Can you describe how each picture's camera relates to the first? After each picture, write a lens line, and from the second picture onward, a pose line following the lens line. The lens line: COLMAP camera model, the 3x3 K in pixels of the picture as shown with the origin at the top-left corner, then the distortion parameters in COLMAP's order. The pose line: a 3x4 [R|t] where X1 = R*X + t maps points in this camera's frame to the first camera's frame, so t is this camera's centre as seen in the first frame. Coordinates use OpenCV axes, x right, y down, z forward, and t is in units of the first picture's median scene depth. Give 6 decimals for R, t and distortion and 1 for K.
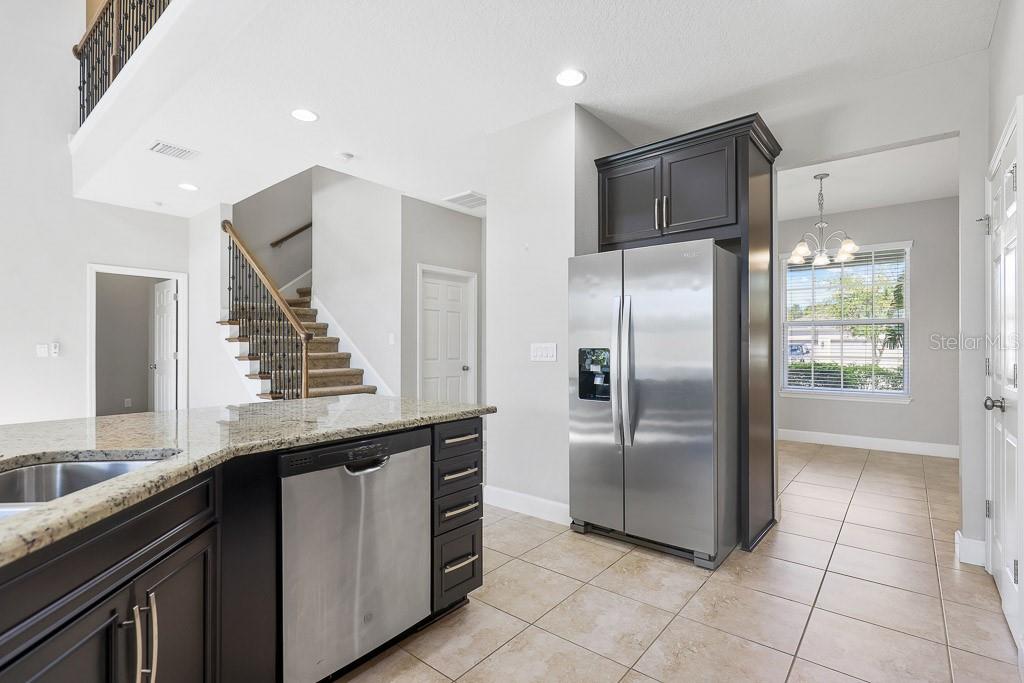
lens RADIAL K [[482.9, 0, 510.7], [0, 482.9, 343.4], [0, 0, 1]] dist [0.002760, 0.000250]
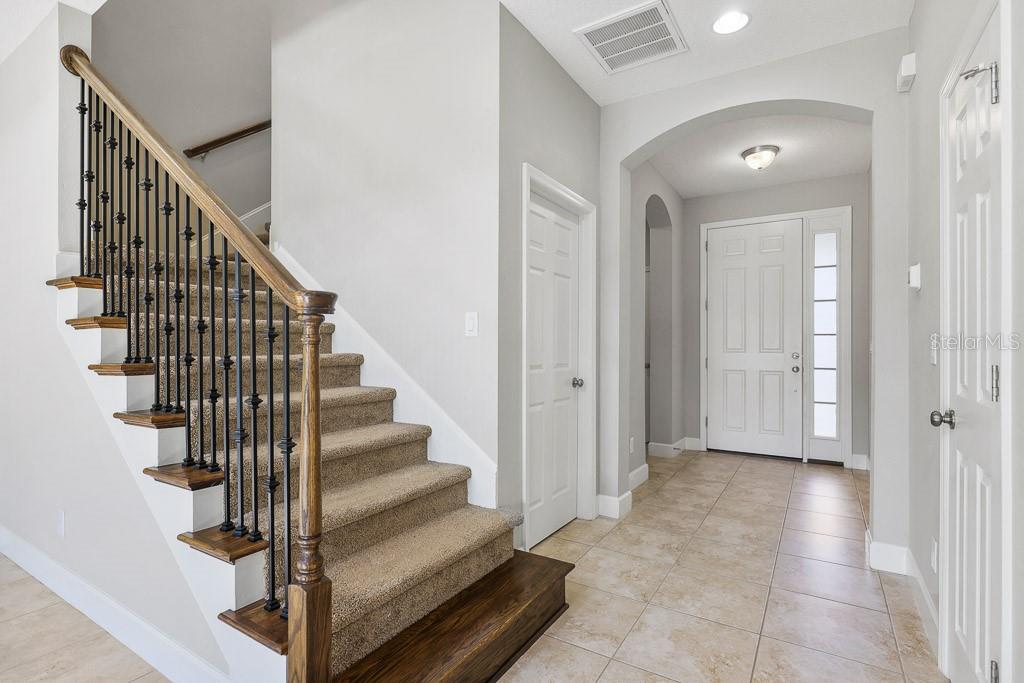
lens RADIAL K [[491.1, 0, 512.1], [0, 491.1, 344.1], [0, 0, 1]] dist [0.015456, 0.001106]
pose [[0.993837, -0.001122, 0.110846, -0.262229], [0.001431, 0.999995, -0.002709, 0.011210], [-0.110842, 0.002851, 0.993834, 0.537875]]
